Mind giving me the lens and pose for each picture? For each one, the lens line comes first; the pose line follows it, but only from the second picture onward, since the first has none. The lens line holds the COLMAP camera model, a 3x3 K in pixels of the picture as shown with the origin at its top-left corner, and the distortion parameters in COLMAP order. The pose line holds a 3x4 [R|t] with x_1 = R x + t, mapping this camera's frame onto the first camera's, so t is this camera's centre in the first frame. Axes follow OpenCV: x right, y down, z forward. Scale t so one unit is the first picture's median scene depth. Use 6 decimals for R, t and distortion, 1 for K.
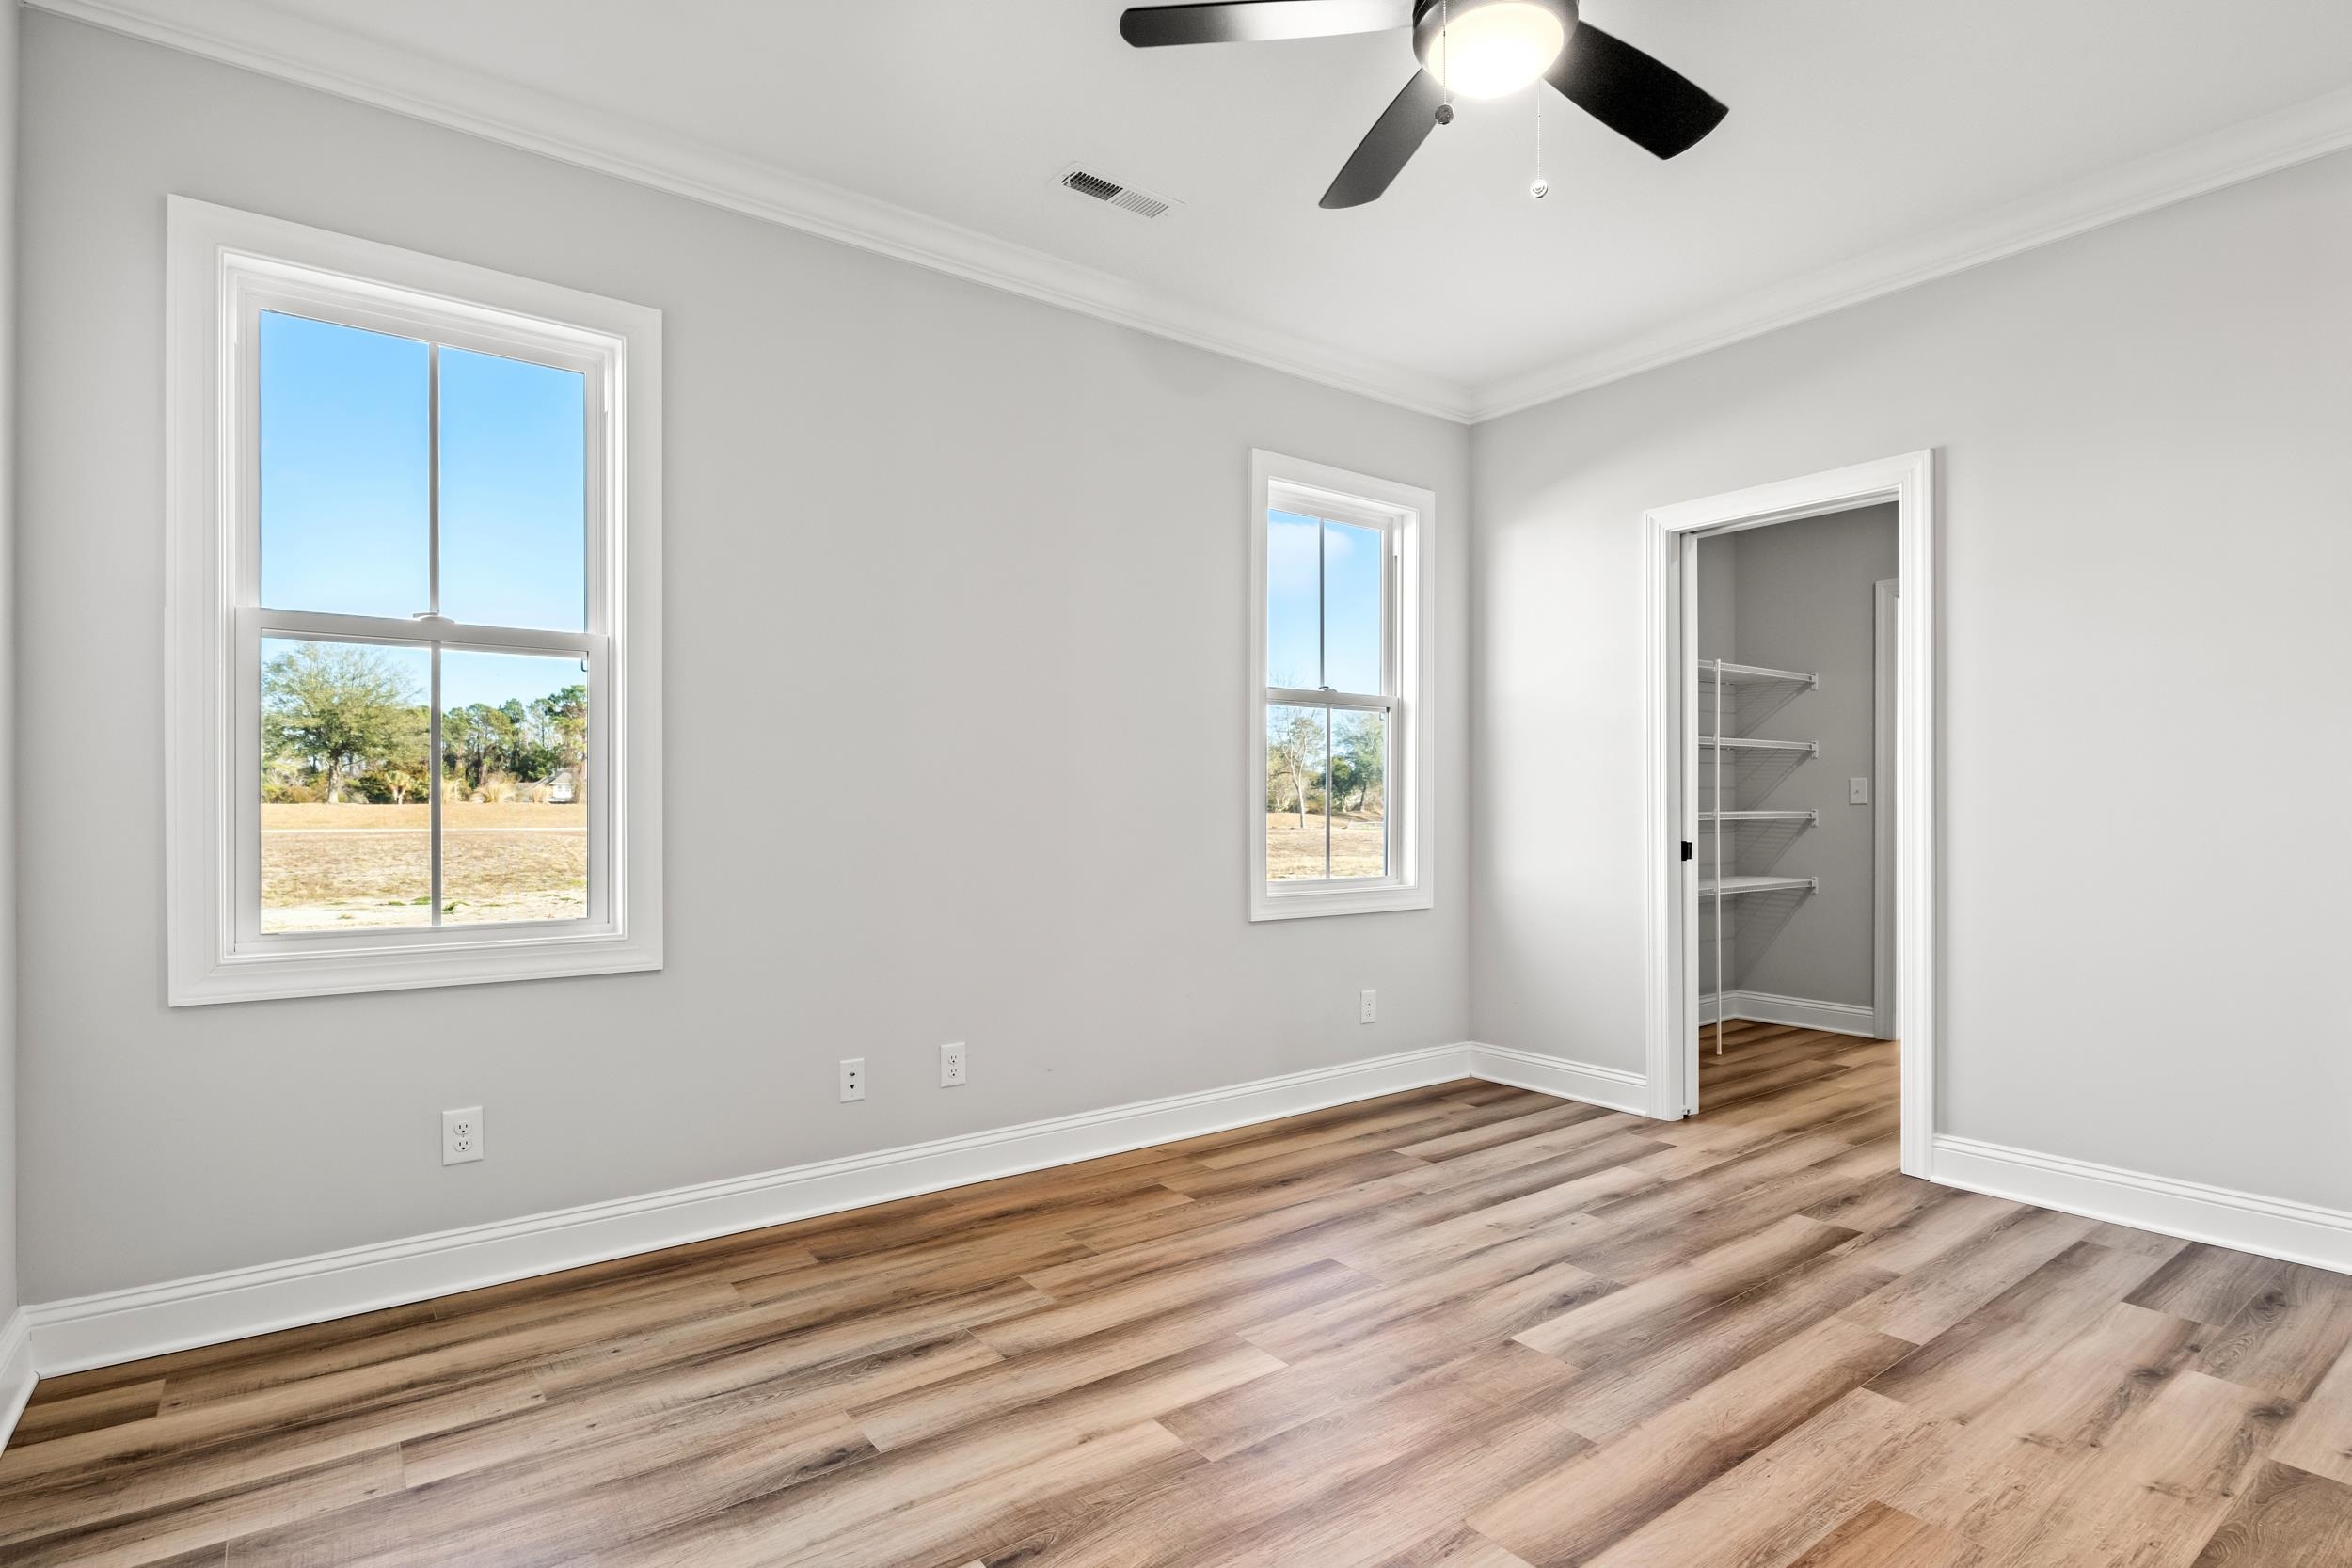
lens RADIAL K [[1196.4, 0, 1176.3], [0, 1196.4, 796.5], [0, 0, 1]] dist [-0.002638, -0.001421]
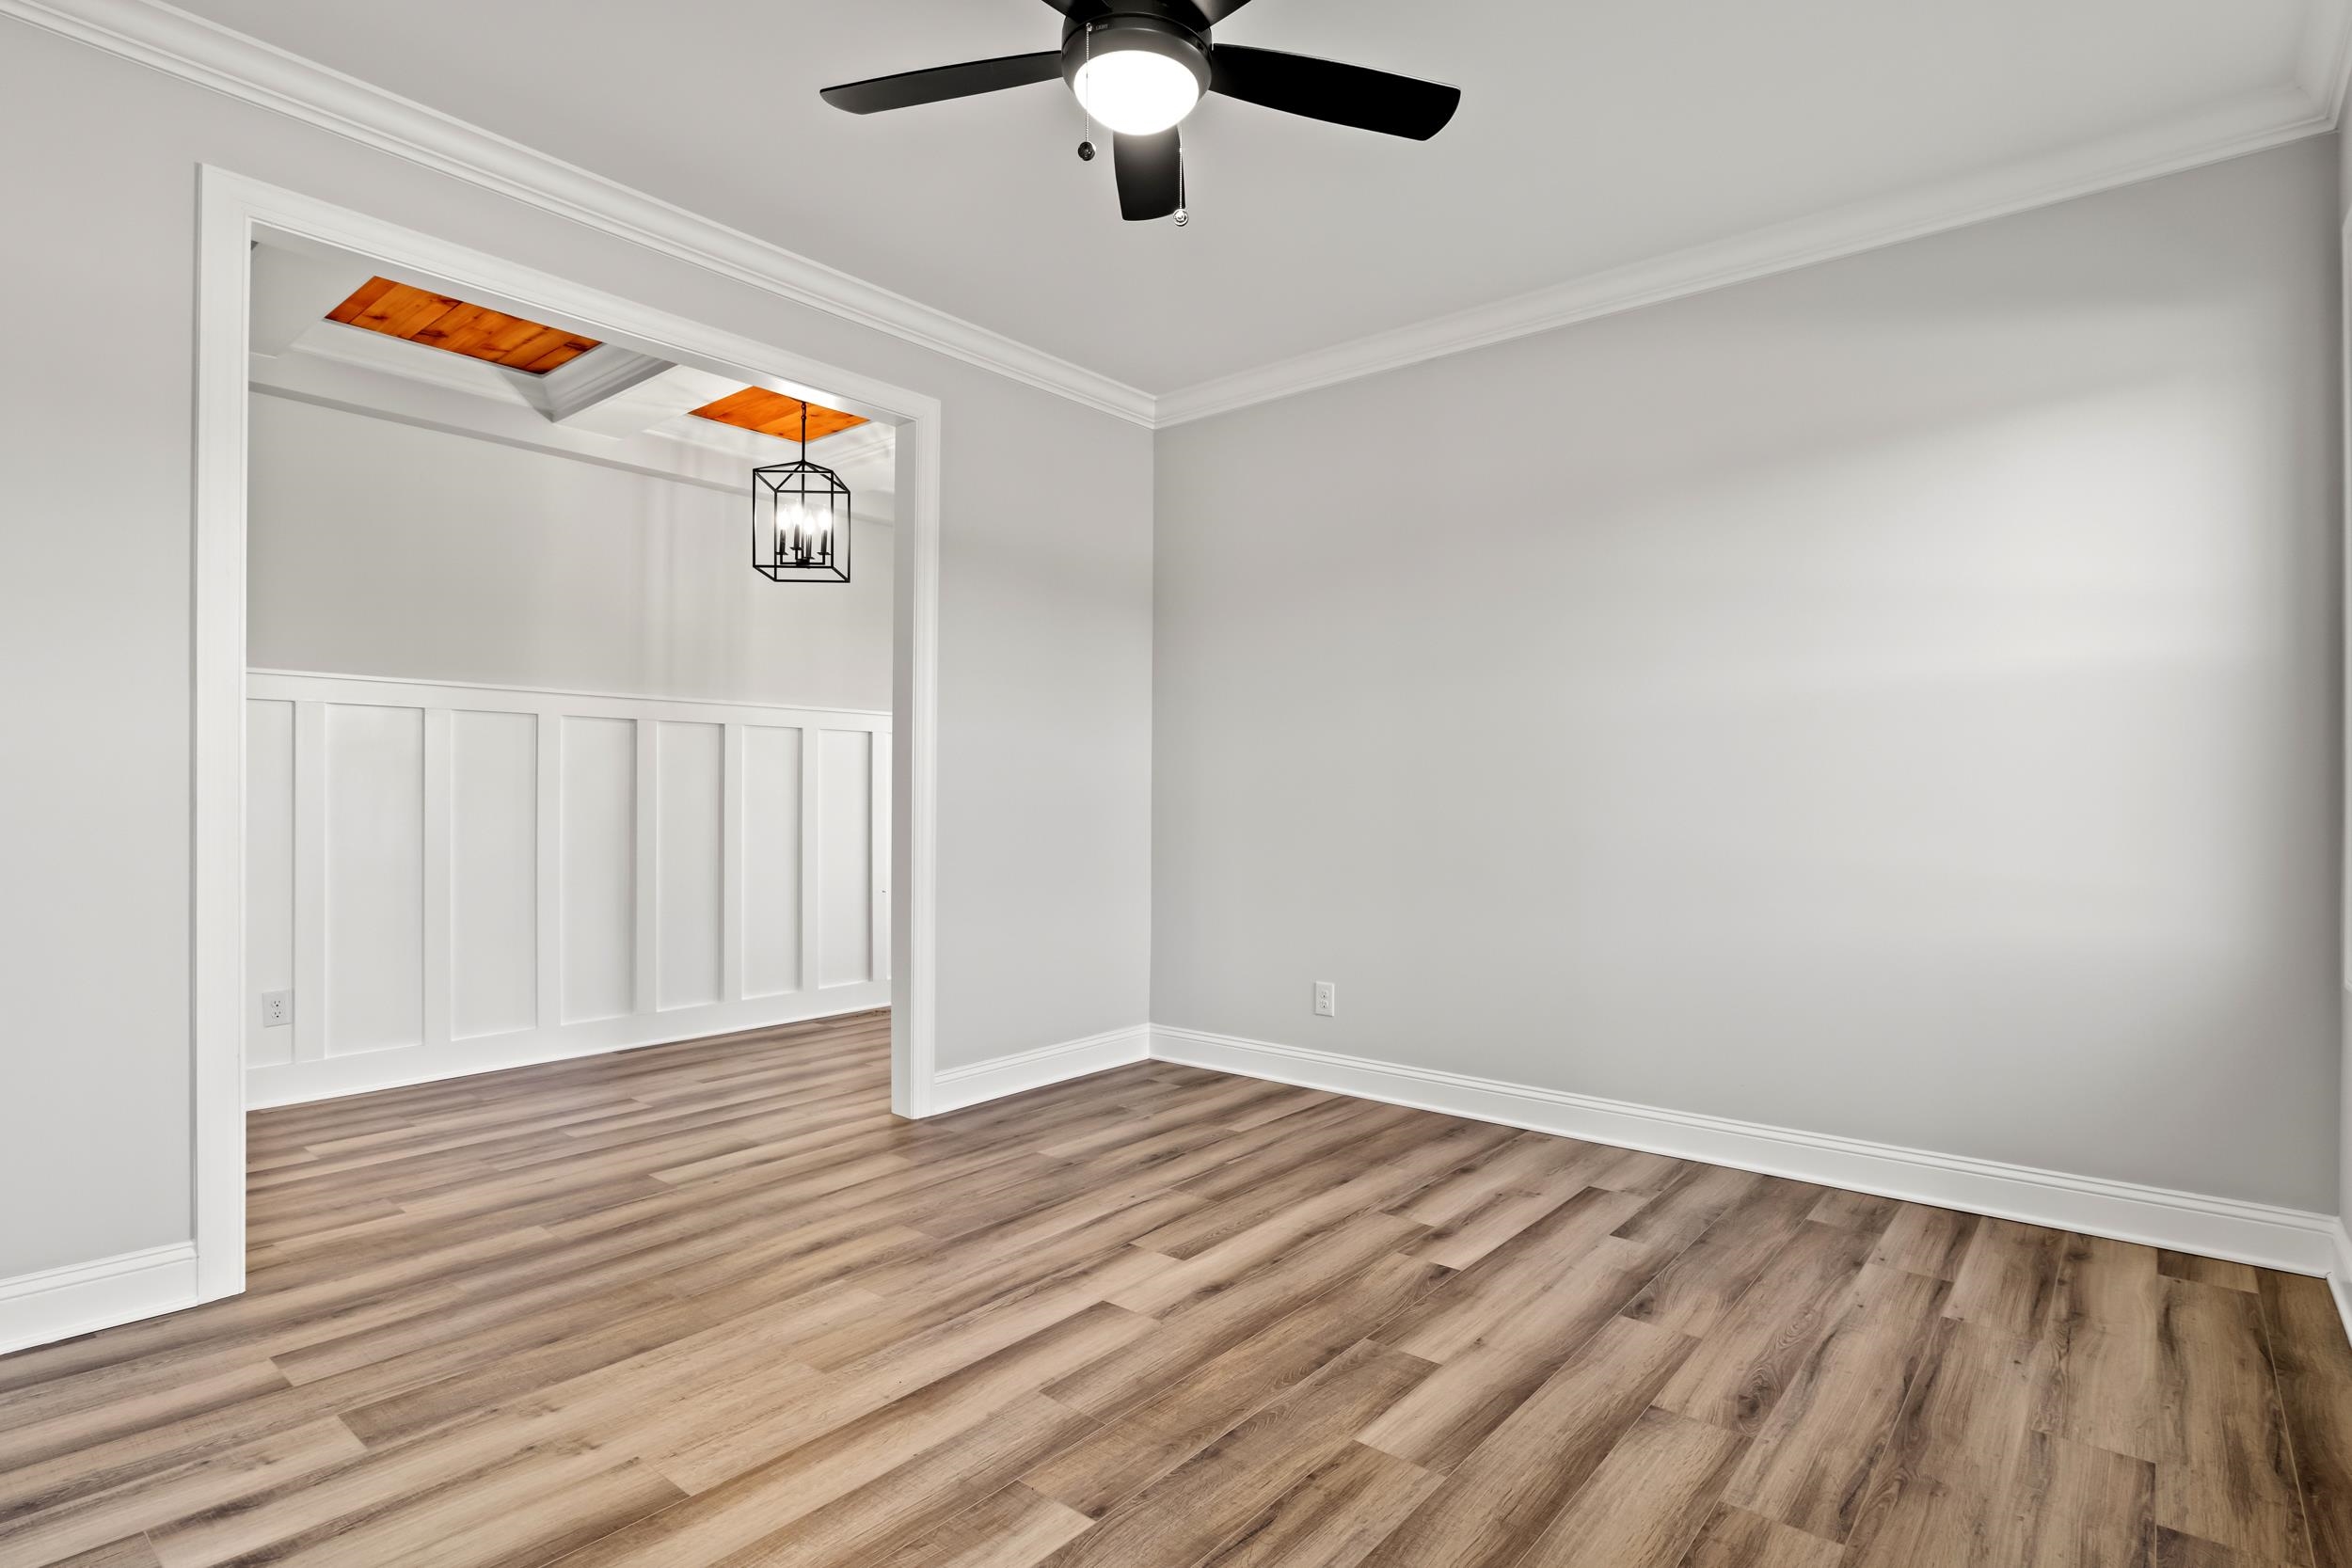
lens RADIAL K [[1196.4, 0, 1174.1], [0, 1196.4, 791.2], [0, 0, 1]] dist [-0.002638, -0.001421]
pose [[-0.973470, -0.003969, -0.228778, 0.437782], [-0.000620, 0.999892, -0.014711, 0.018950], [0.228812, -0.014179, -0.973367, 1.887551]]
